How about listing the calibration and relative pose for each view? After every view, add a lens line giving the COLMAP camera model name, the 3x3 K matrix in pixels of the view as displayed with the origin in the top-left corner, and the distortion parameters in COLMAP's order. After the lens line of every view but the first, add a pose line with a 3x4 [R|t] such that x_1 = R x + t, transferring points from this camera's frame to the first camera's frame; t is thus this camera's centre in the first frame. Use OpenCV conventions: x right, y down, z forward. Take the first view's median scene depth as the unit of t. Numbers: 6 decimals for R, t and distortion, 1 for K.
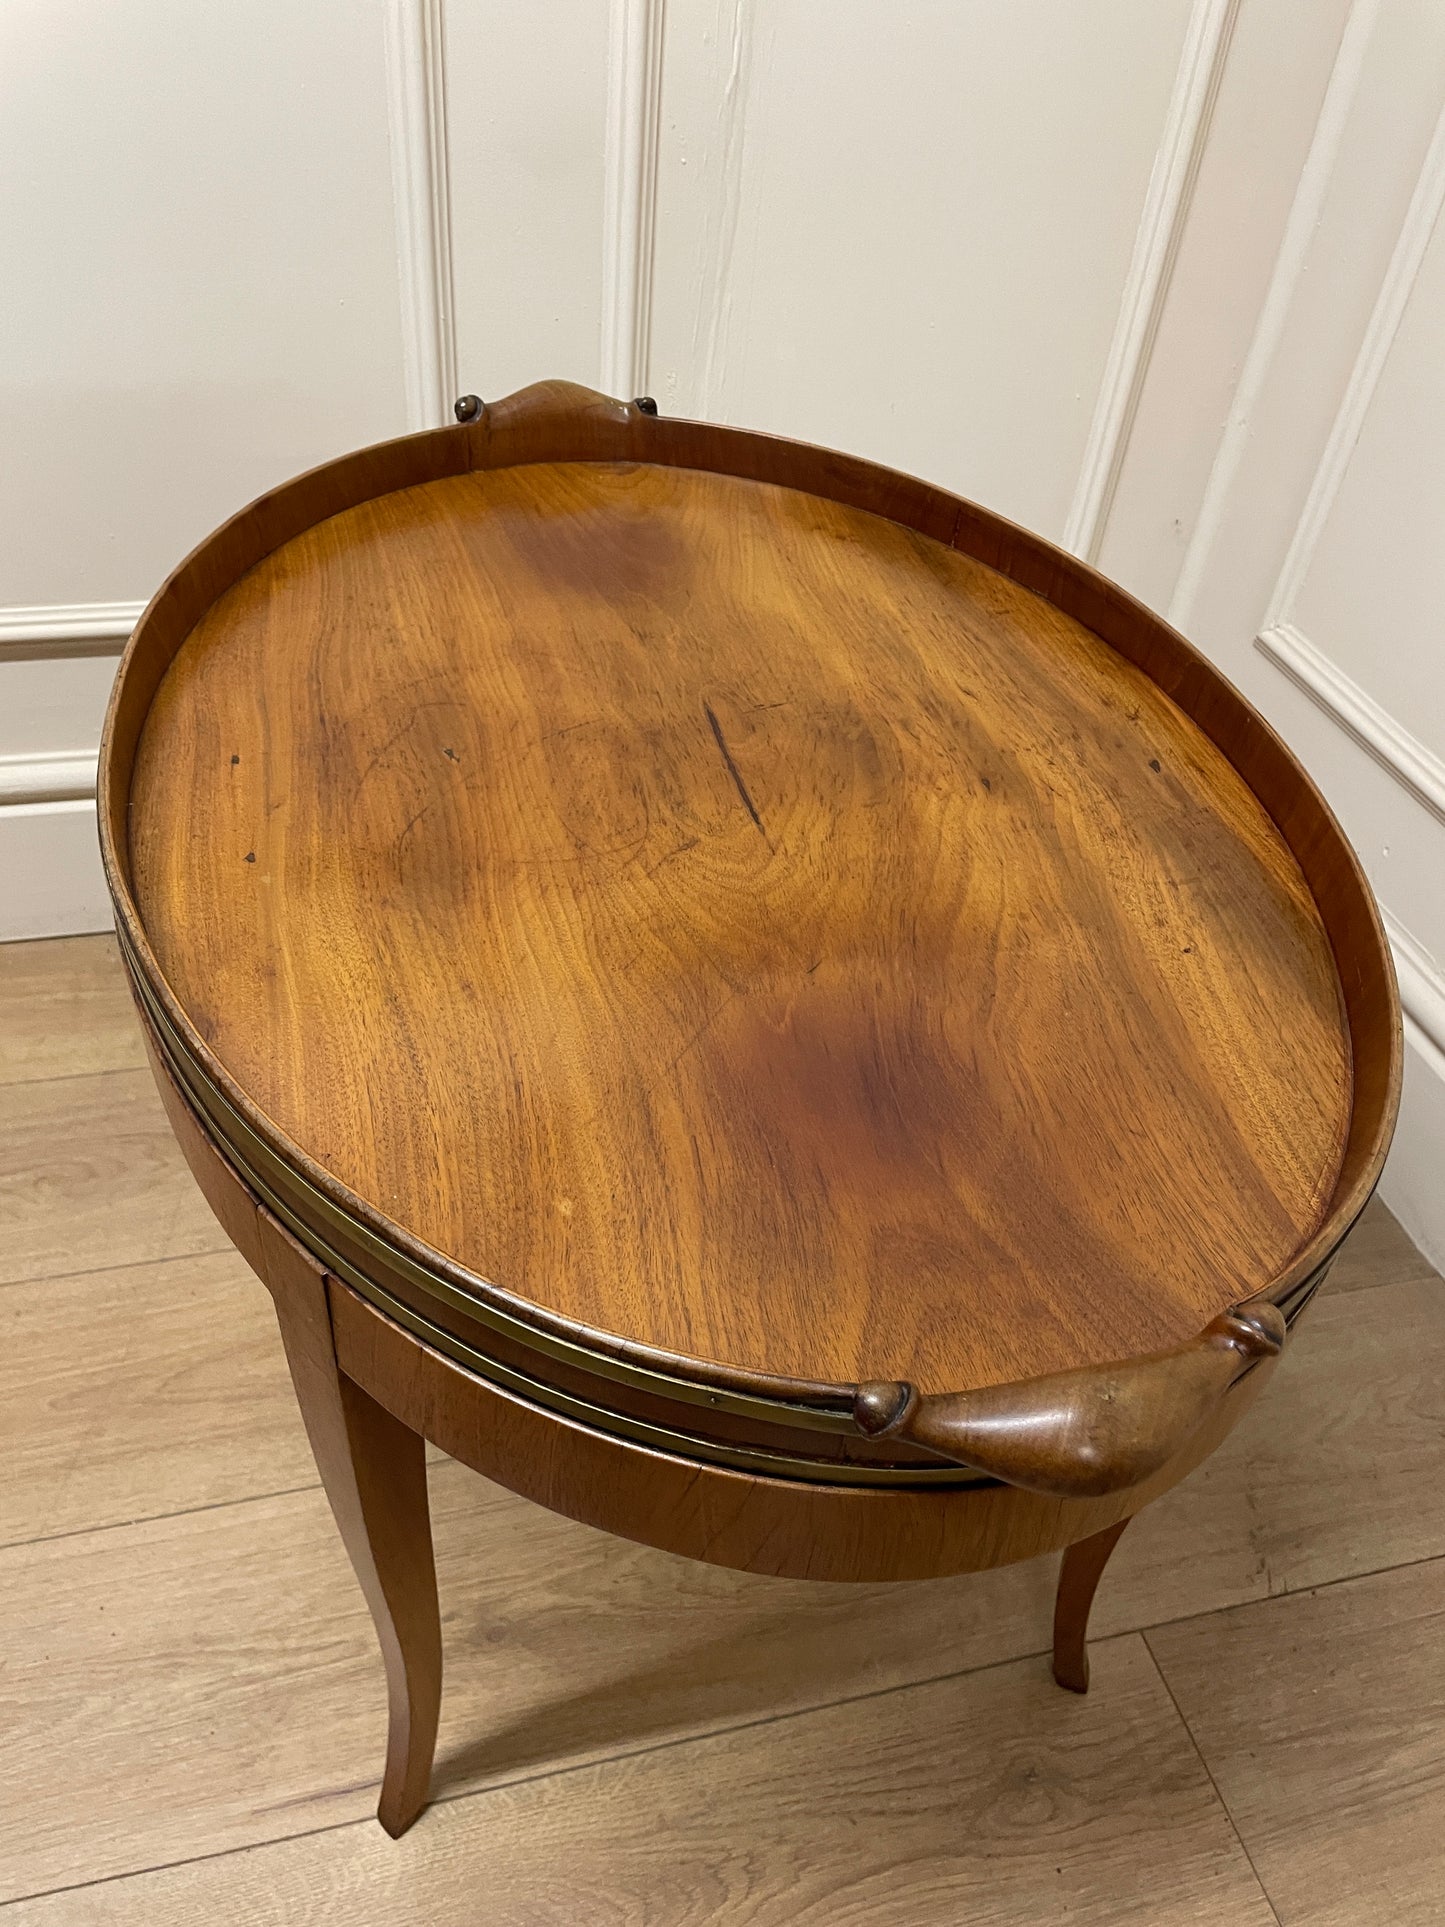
lens RADIAL K [[1467.8, 0, 713.8], [0, 1467.8, 945.1], [0, 0, 1]] dist [0.078423, -0.105841]
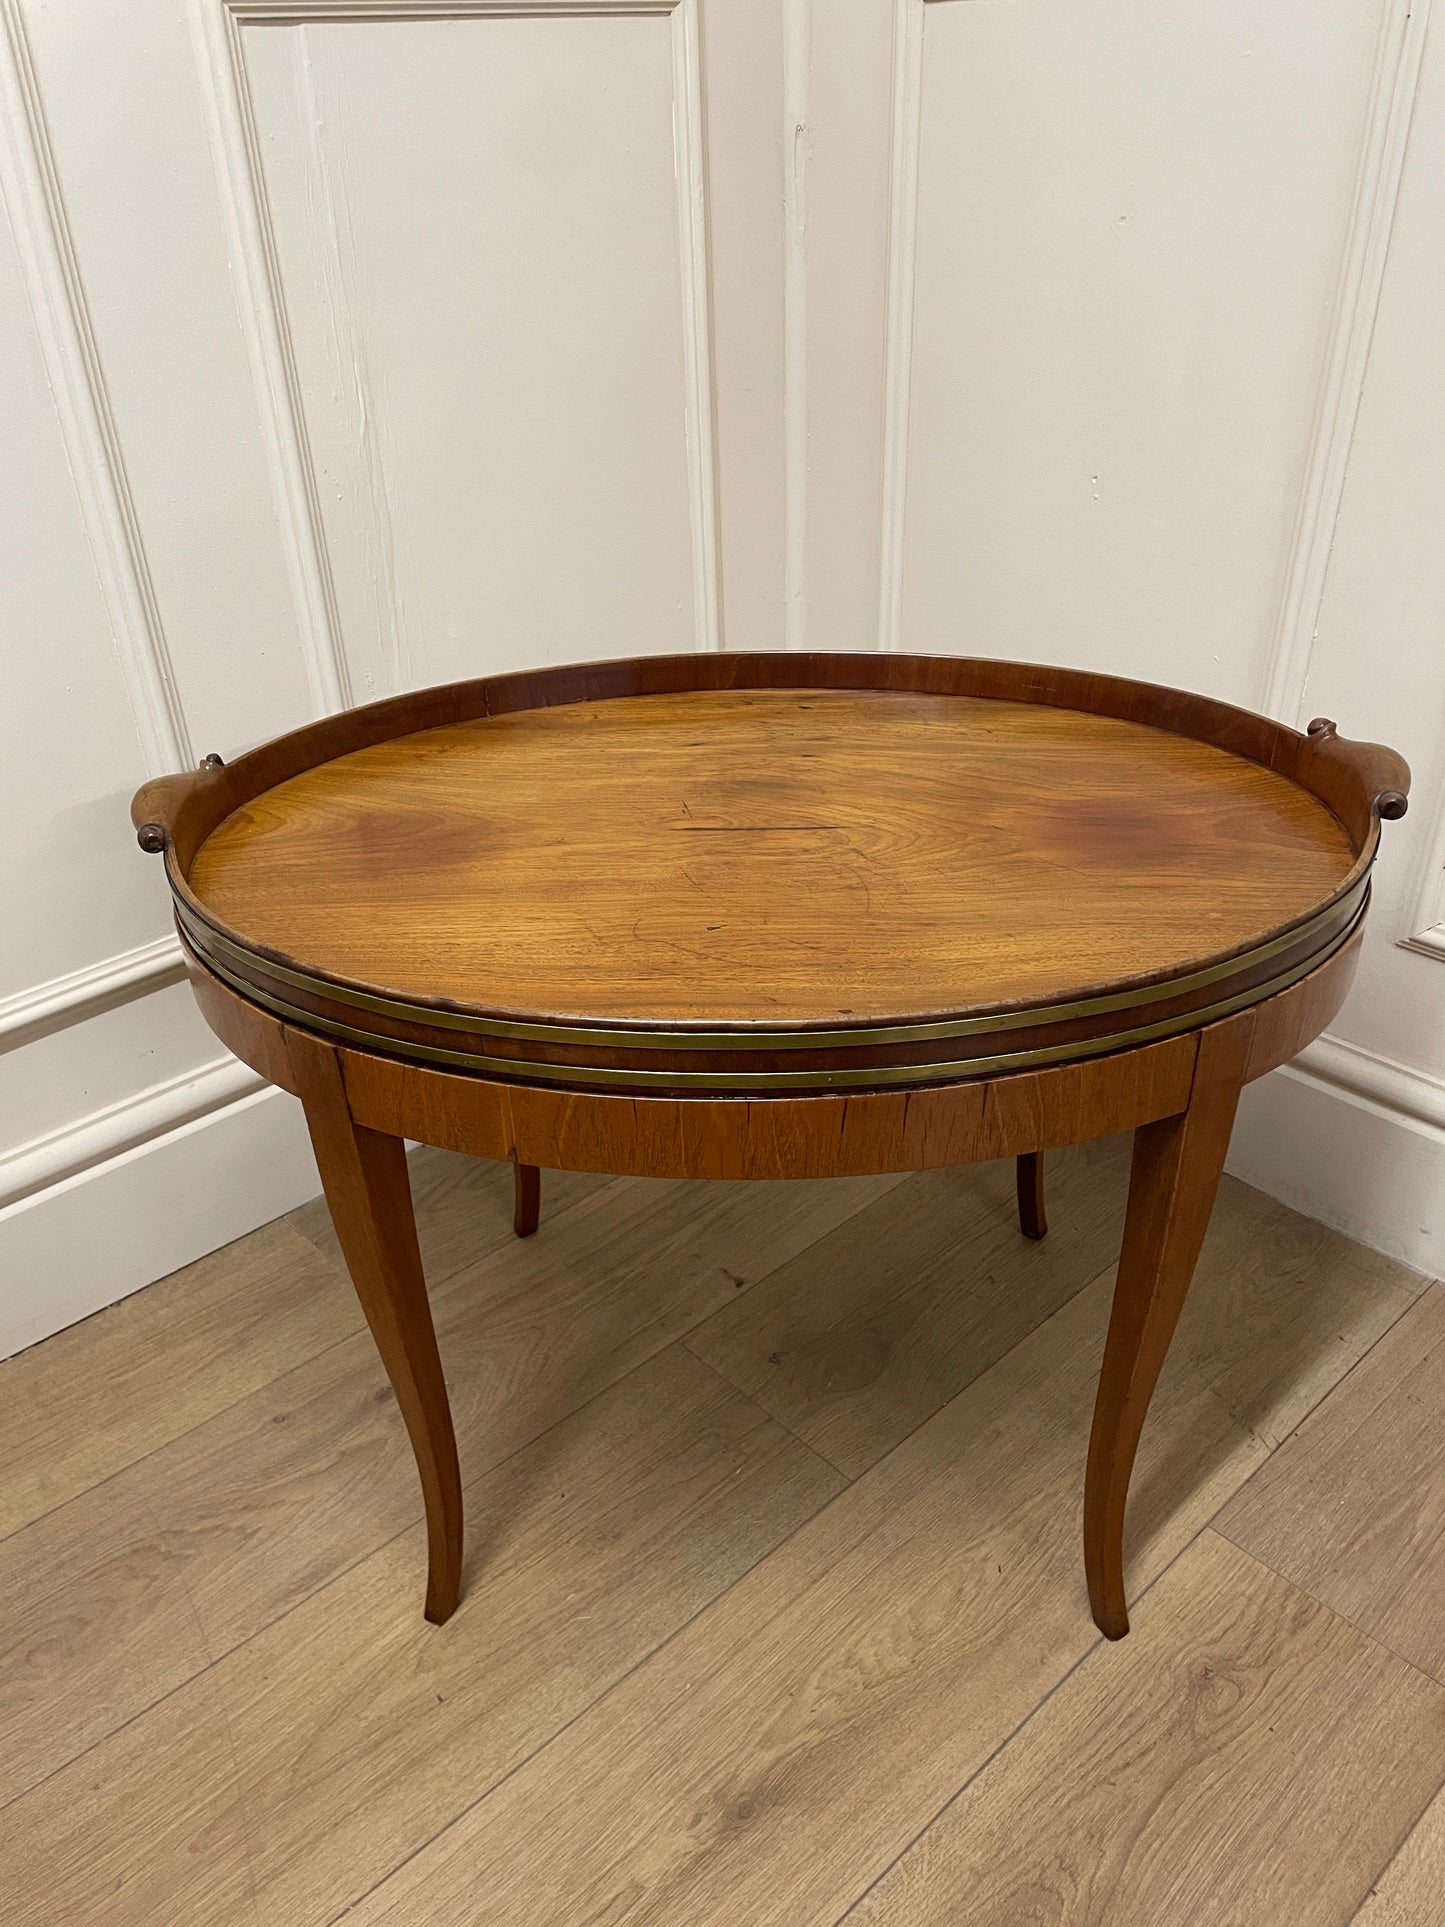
lens RADIAL K [[1461.1, 0, 717.3], [0, 1461.1, 943.4], [0, 0, 1]] dist [0.075591, -0.099784]
pose [[0.878782, -0.324386, 0.350023, -0.336457], [0.374225, 0.923559, -0.083629, -0.014163], [-0.296139, 0.204479, 0.933001, -0.080295]]
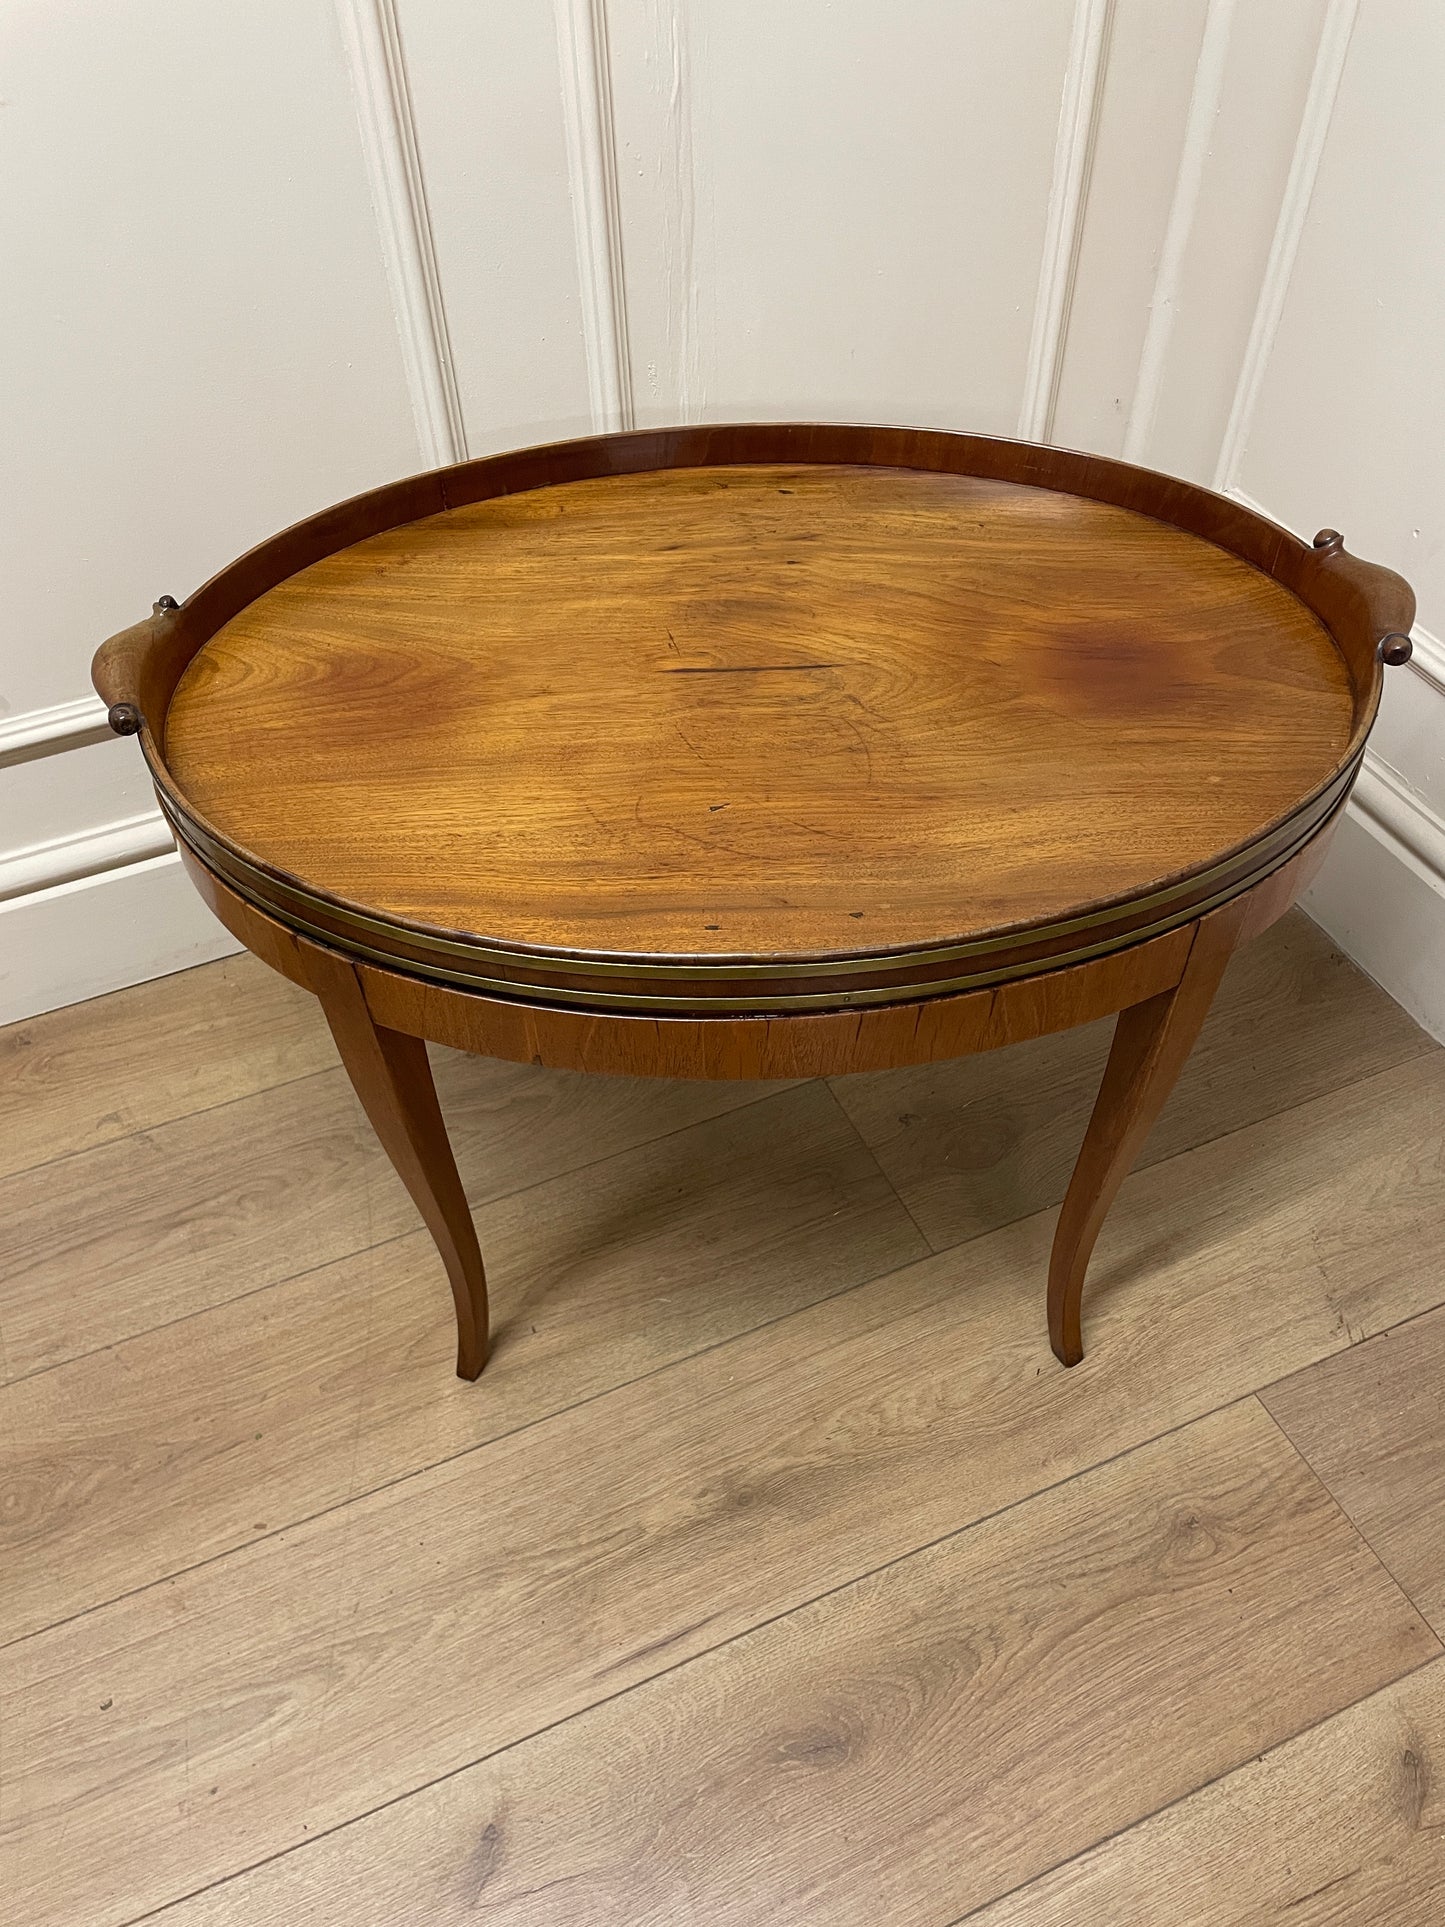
lens RADIAL K [[1467.8, 0, 713.8], [0, 1467.8, 945.1], [0, 0, 1]] dist [0.078423, -0.105841]
pose [[0.982354, -0.184020, 0.033419, -0.131261], [0.178557, 0.975931, 0.125207, -0.139723], [-0.055655, -0.117030, 0.991568, -0.153445]]
